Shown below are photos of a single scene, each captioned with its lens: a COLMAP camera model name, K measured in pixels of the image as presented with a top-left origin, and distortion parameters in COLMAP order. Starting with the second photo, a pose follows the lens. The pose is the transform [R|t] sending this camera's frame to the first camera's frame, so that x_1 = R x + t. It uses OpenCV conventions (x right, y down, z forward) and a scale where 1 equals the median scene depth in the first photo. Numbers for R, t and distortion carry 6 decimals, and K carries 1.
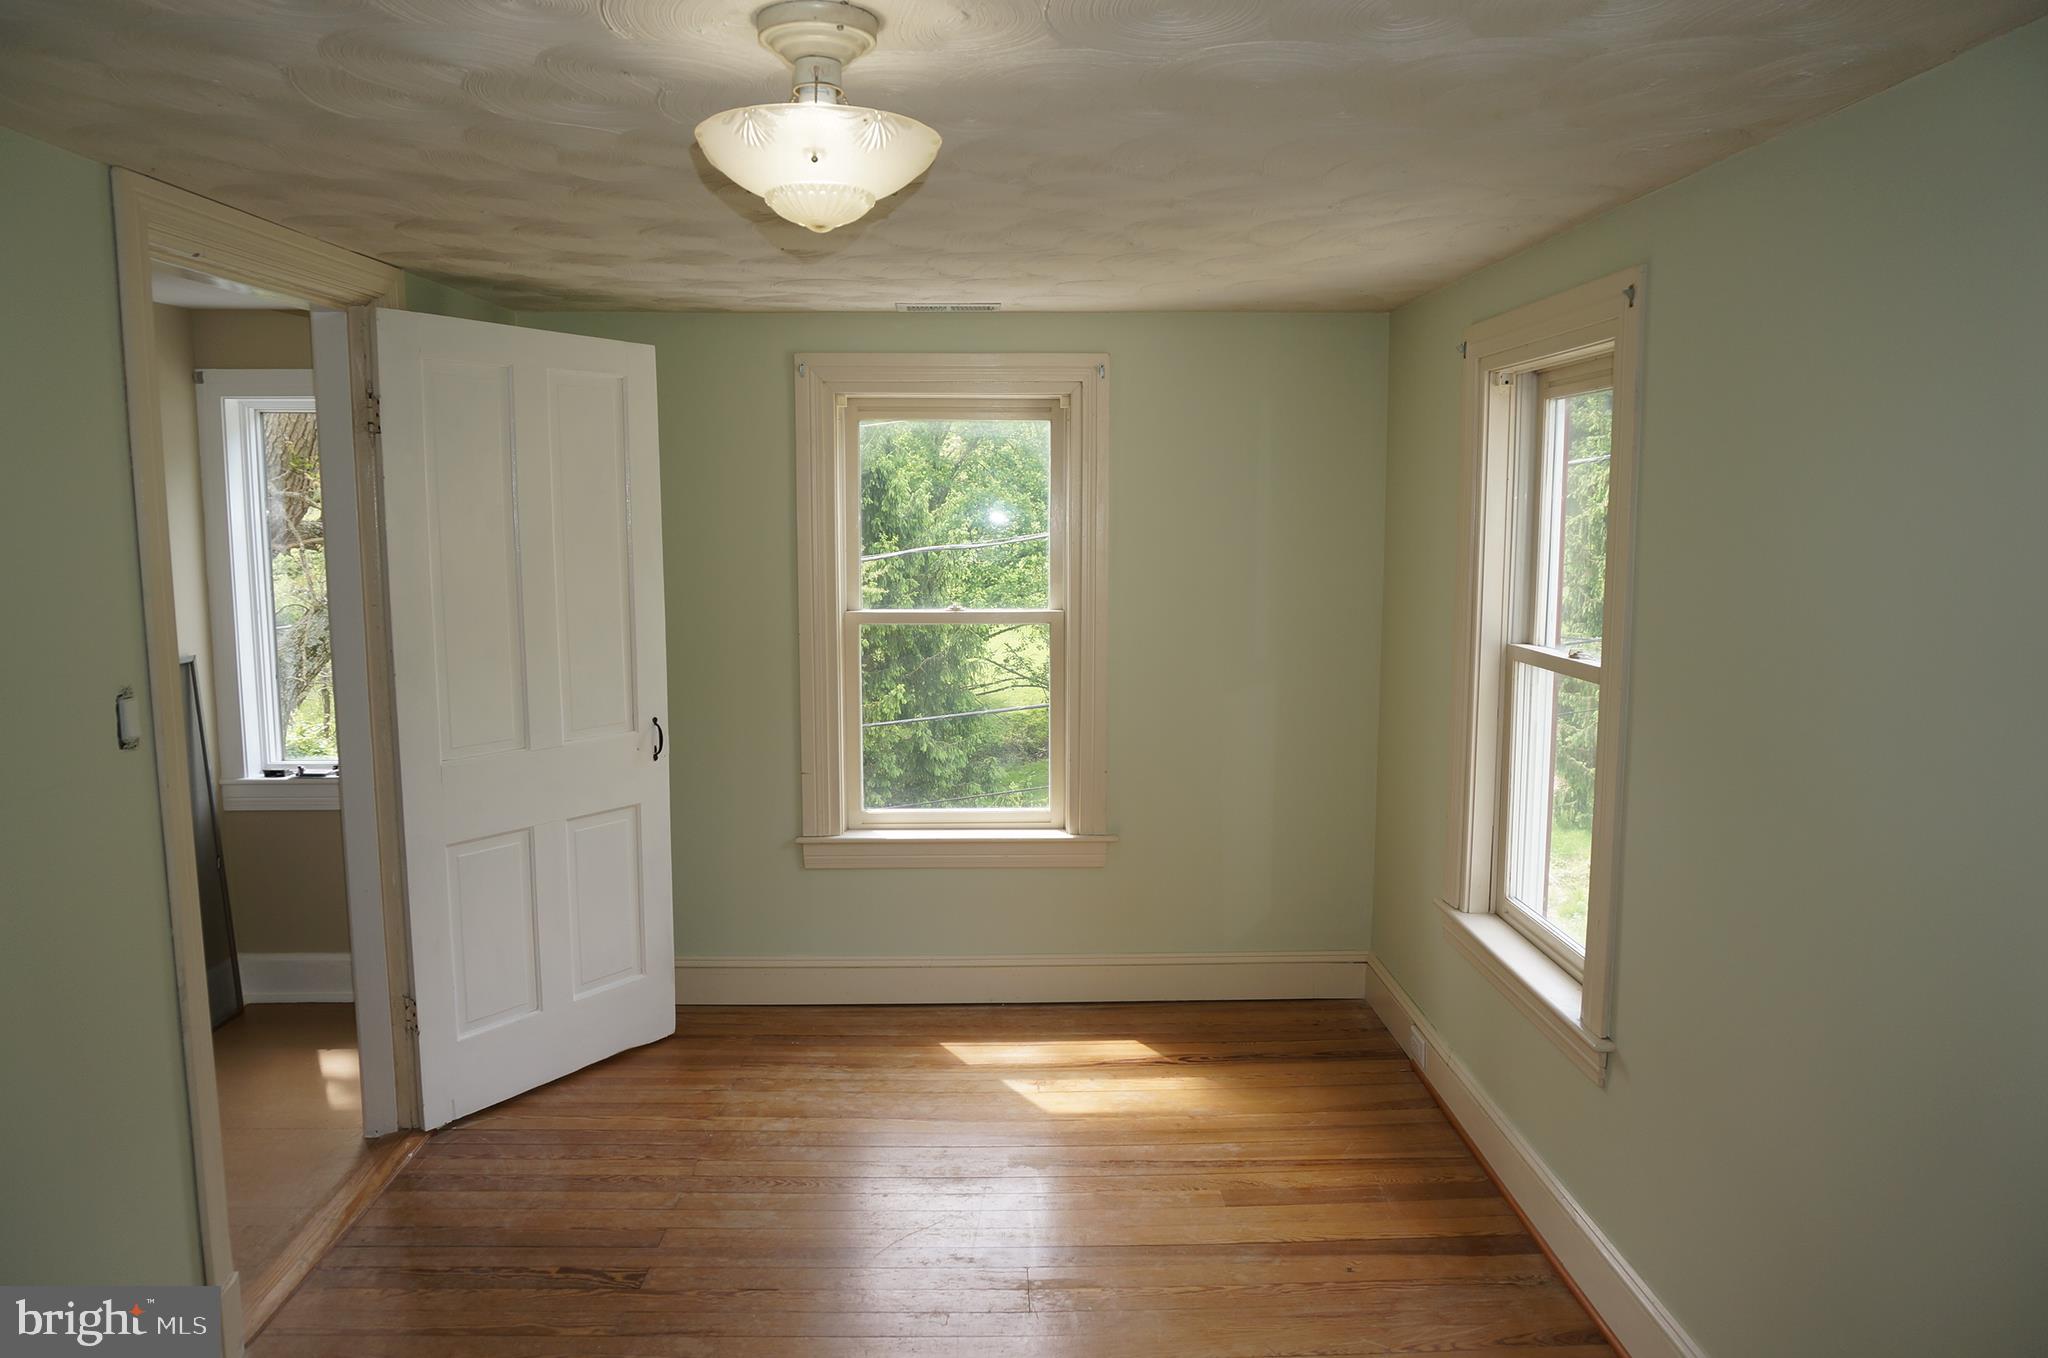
lens RADIAL K [[1372.8, 0, 1024.8], [0, 1372.8, 676.7], [0, 0, 1]] dist [-0.051790, 0.041017]
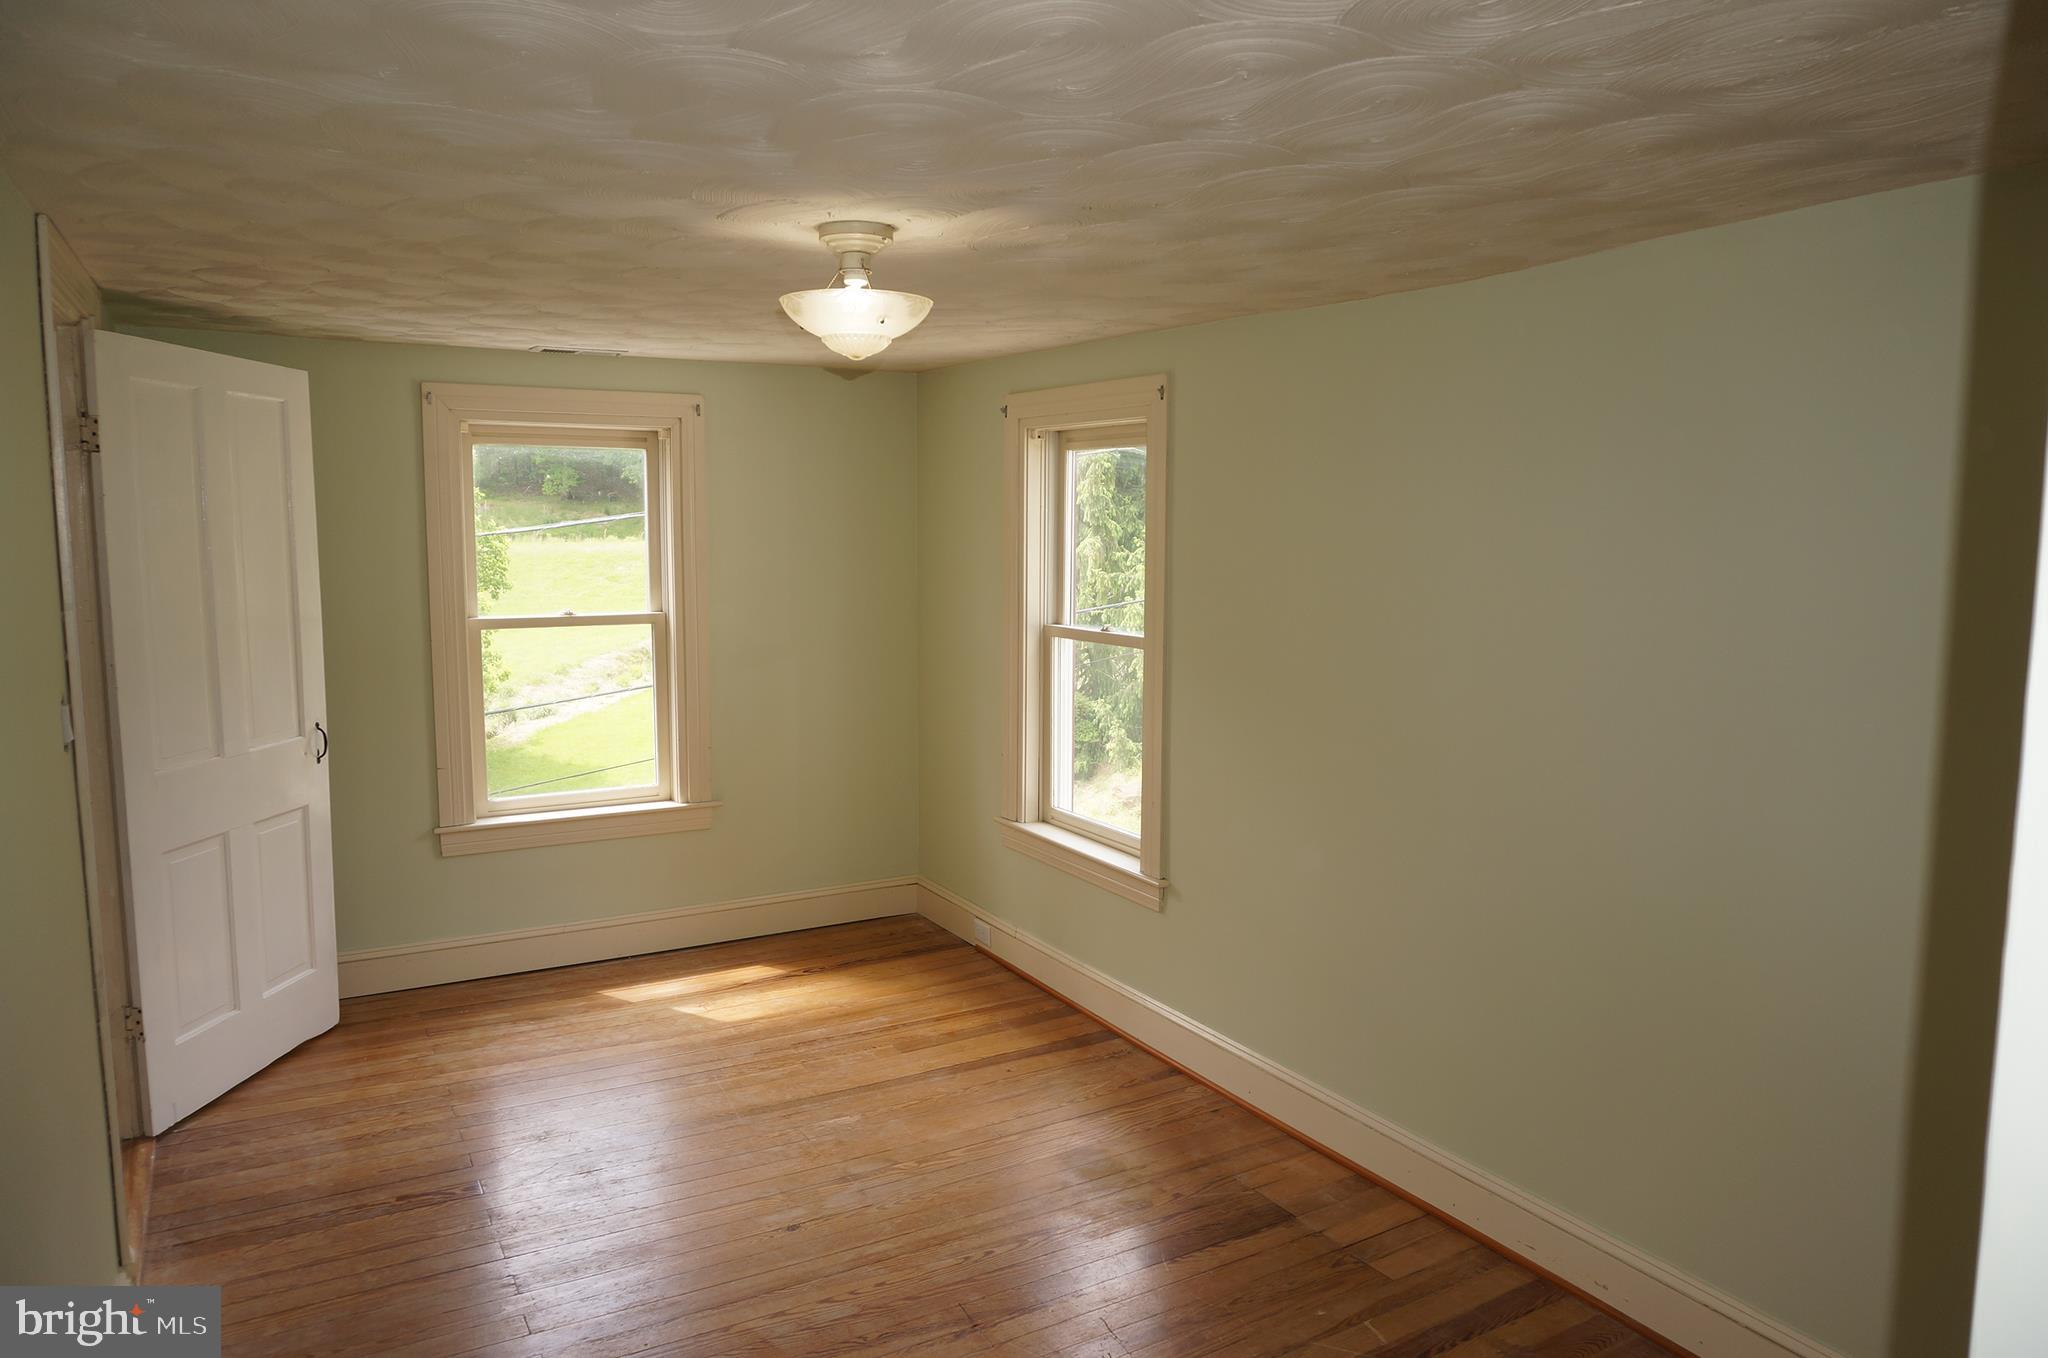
lens RADIAL K [[1372.8, 0, 1025.1], [0, 1372.8, 674.7], [0, 0, 1]] dist [-0.051790, 0.041017]
pose [[0.872570, -0.048375, 0.486089, -0.324602], [0.051871, 0.998634, 0.006270, 0.015732], [-0.485728, 0.019743, 0.873887, -0.196842]]
